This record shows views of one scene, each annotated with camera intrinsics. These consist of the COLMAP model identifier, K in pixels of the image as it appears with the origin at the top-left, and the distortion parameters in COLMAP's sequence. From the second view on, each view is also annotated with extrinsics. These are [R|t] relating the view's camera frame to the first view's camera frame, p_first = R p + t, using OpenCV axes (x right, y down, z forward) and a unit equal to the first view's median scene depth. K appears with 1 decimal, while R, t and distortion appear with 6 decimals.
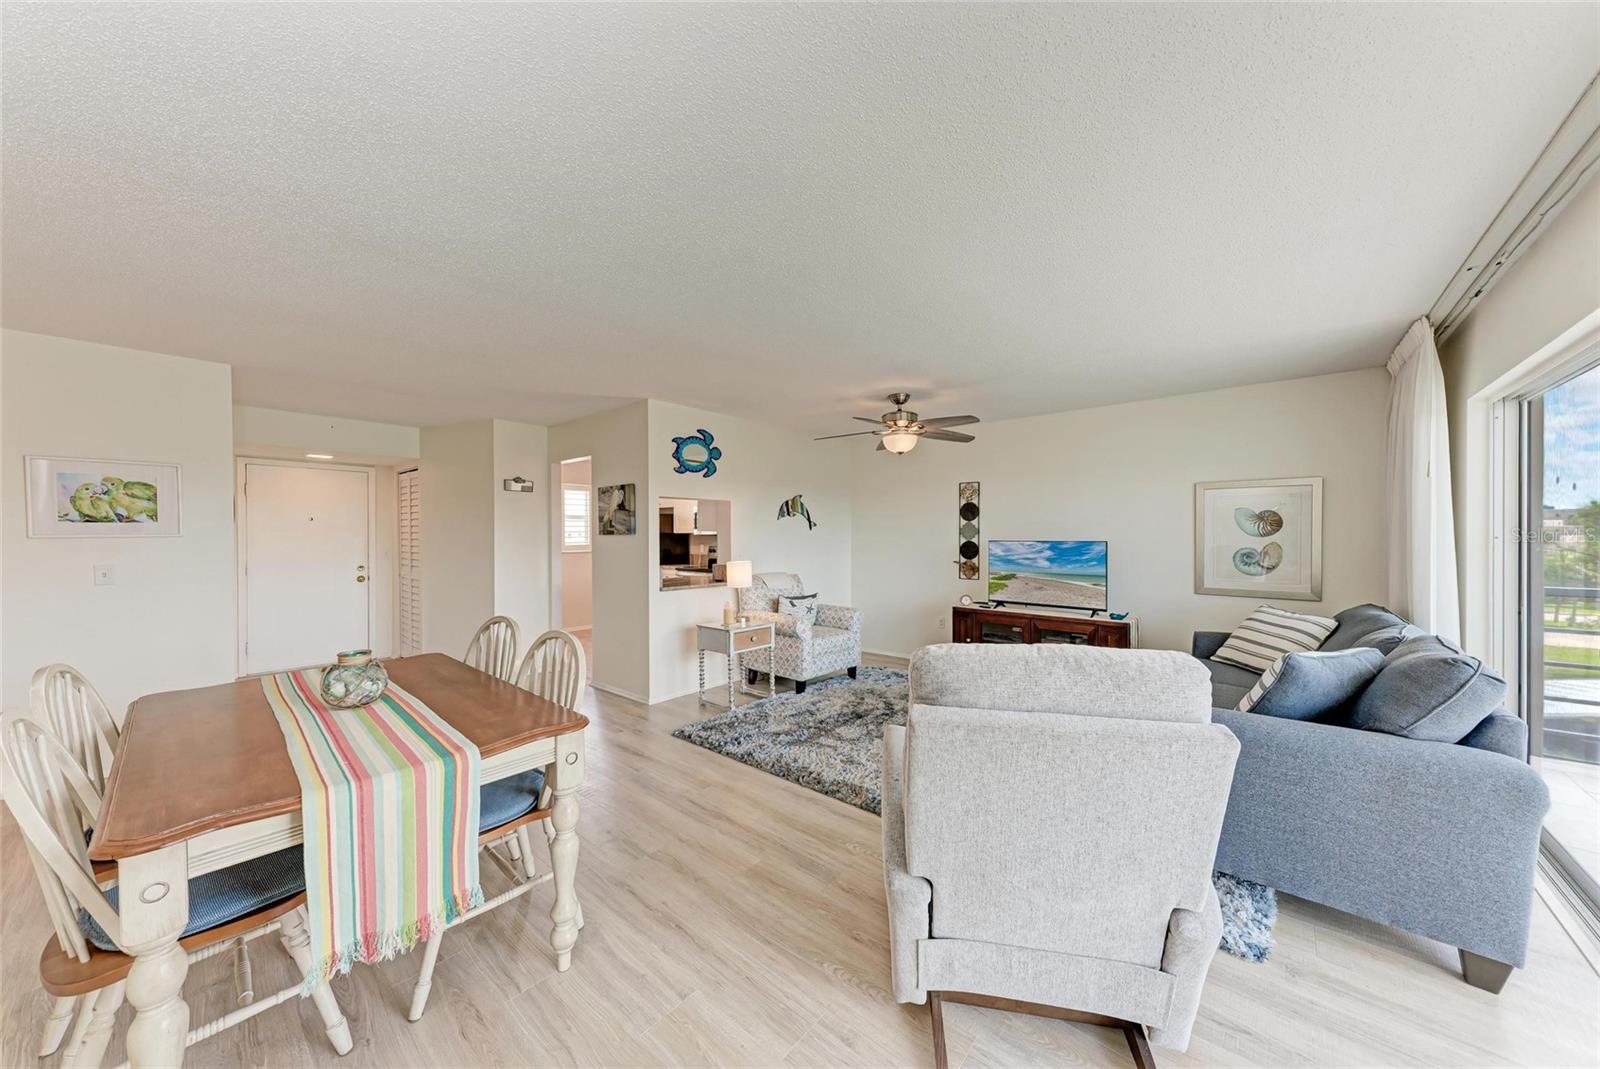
lens RADIAL K [[554.2, 0, 805.6], [0, 554.2, 540.1], [0, 0, 1]] dist [0.010087, 0.000051]
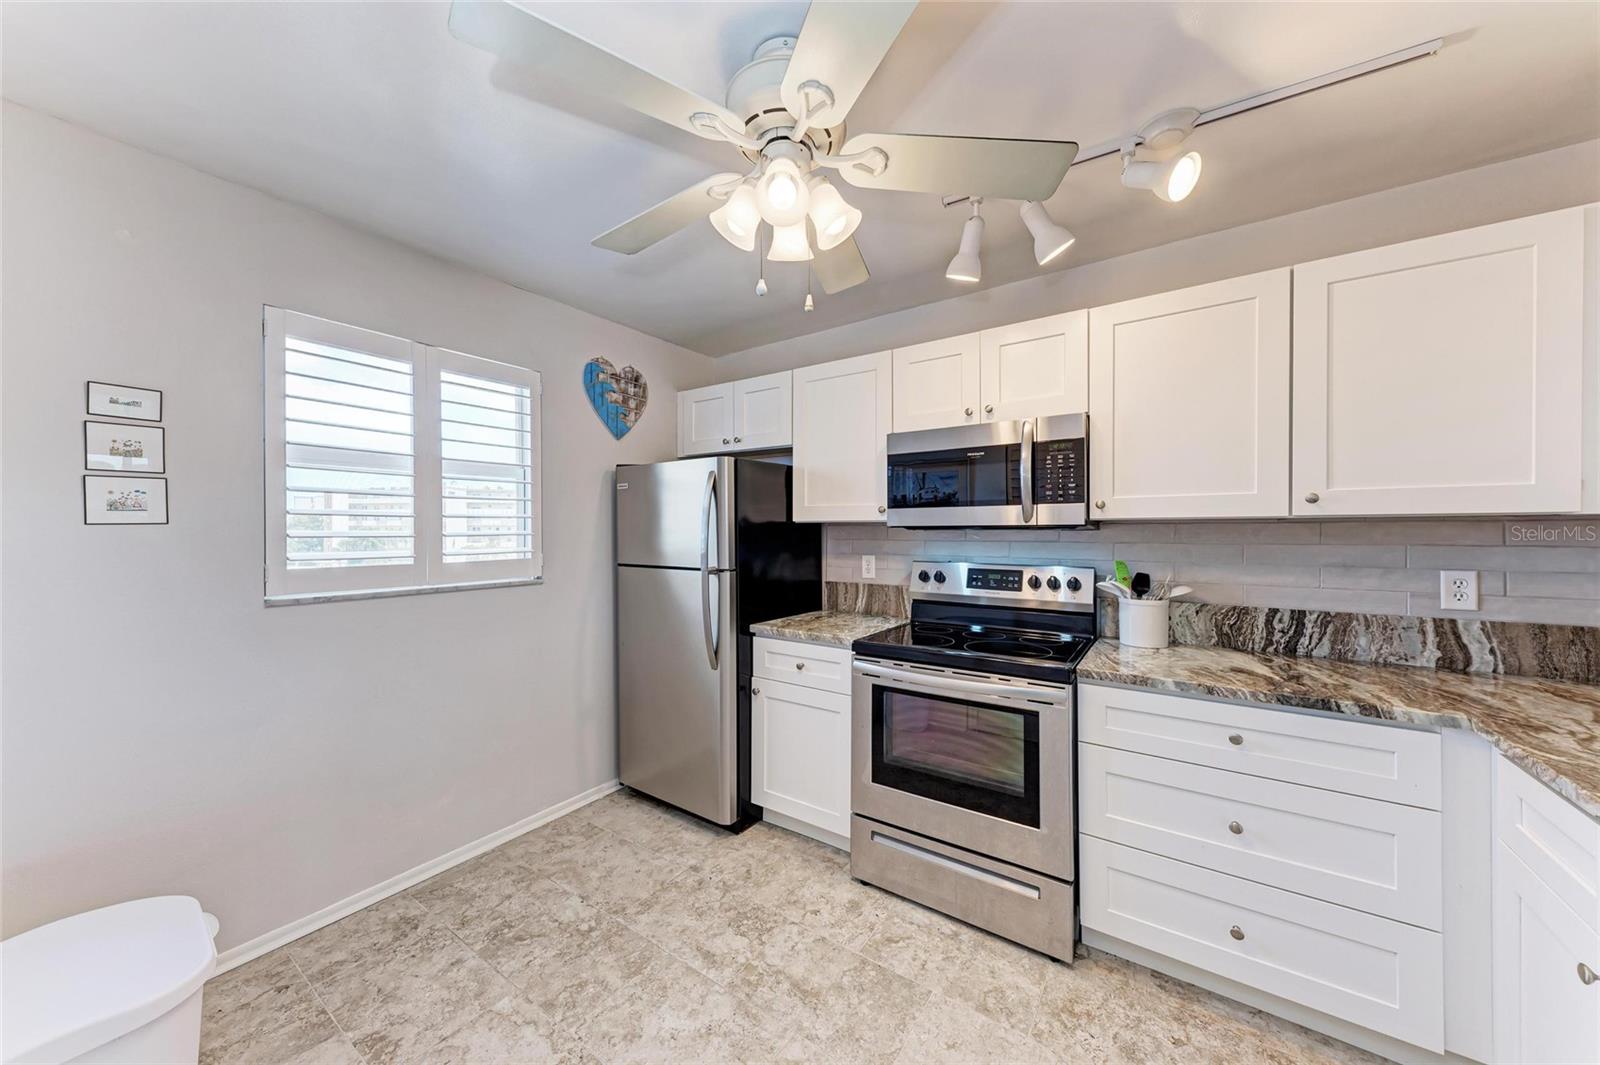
lens RADIAL K [[534.3, 0, 786.7], [0, 534.3, 535.9], [0, 0, 1]] dist [0.000658, -0.000128]
pose [[0.997361, -0.002136, 0.072566, -0.458365], [0.001870, 0.999991, 0.003742, -0.007898], [-0.072574, -0.003596, 0.997357, 1.038909]]
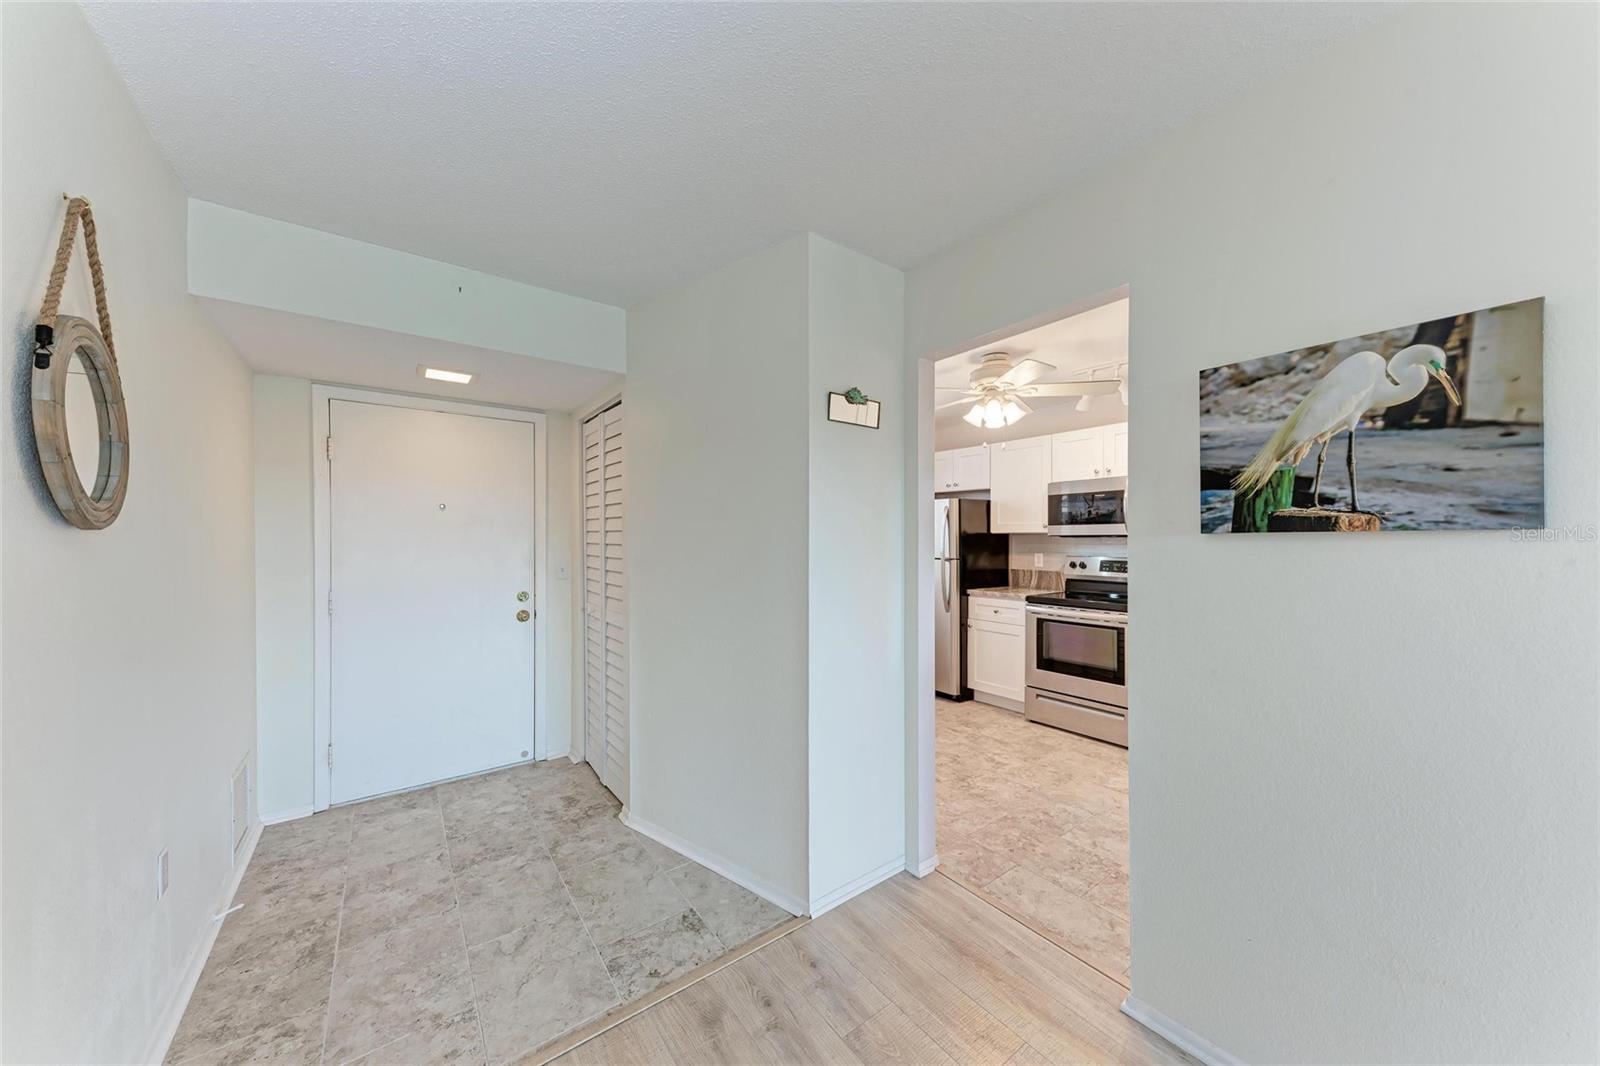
lens RADIAL K [[541.3, 0, 804.8], [0, 541.3, 539.0], [0, 0, 1]] dist [0.000590, -0.000043]
pose [[0.976074, -0.000368, -0.217439, -0.511523], [-0.001030, 0.999980, -0.006312, -0.004057], [0.217437, 0.006385, 0.976054, 0.672500]]
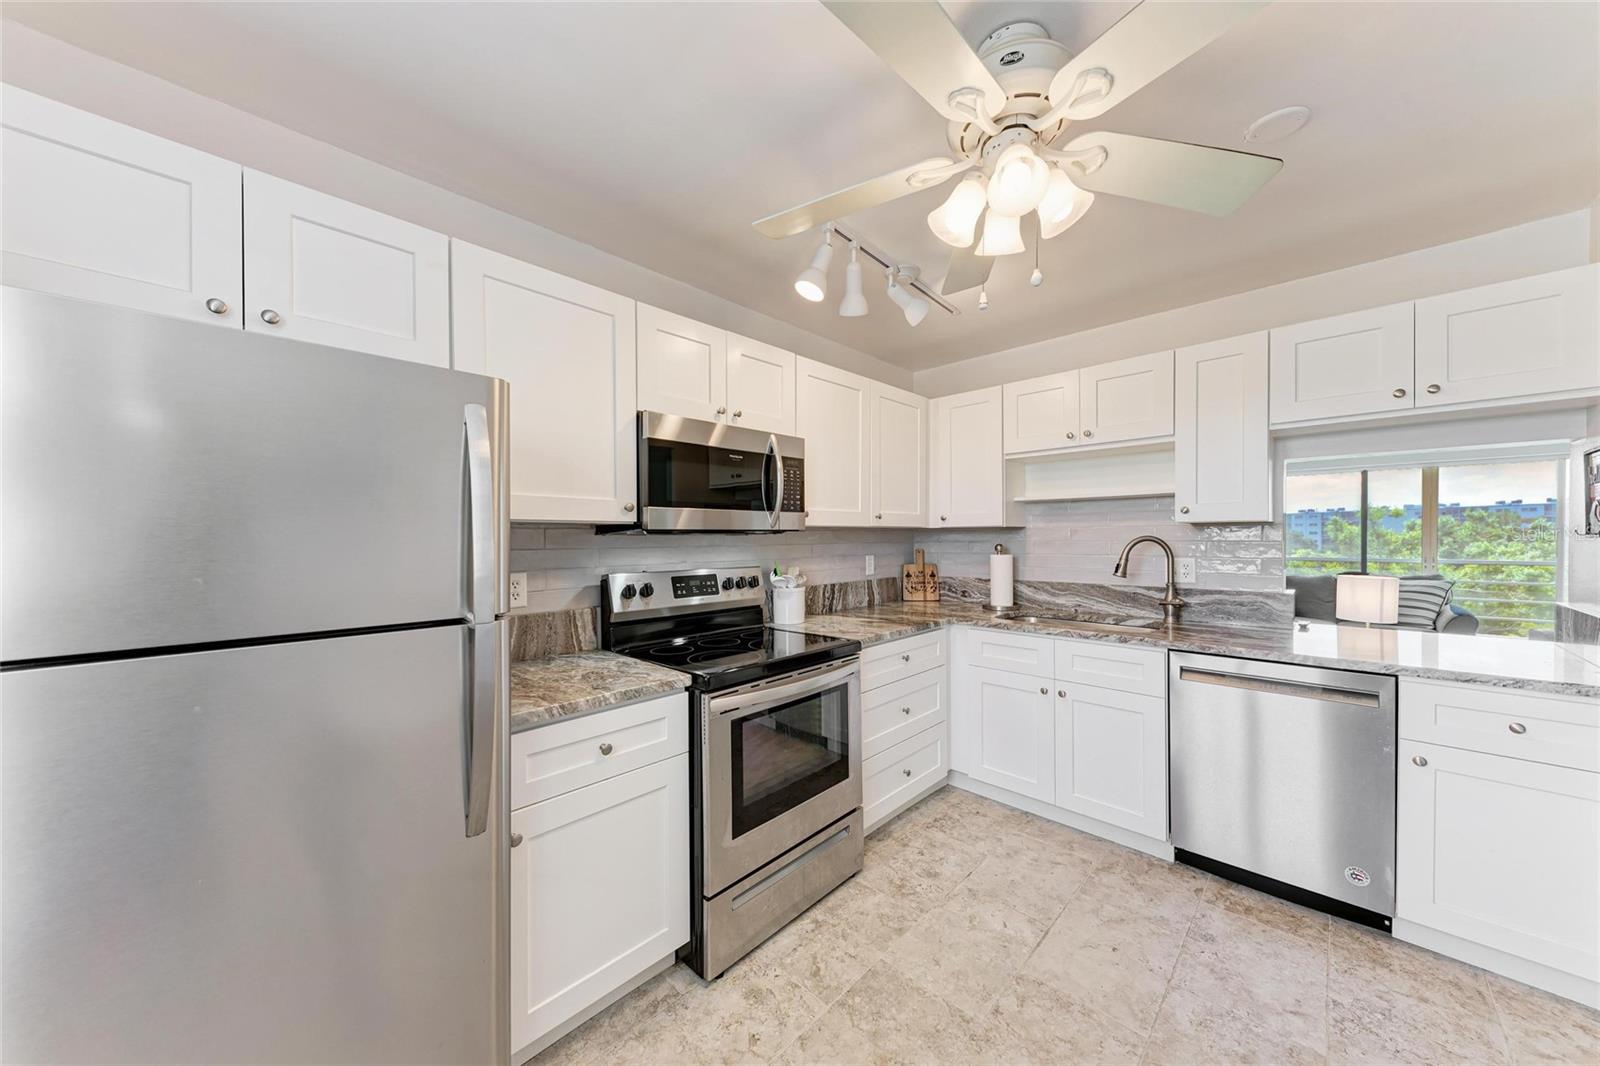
lens RADIAL K [[552.5, 0, 803.4], [0, 552.5, 548.5], [0, 0, 1]] dist [0.013599, -0.000024]
pose [[0.076460, -0.022600, 0.996816, -0.660072], [0.011324, 0.999698, 0.021797, -0.008423], [-0.997008, 0.009622, 0.076693, 1.308136]]
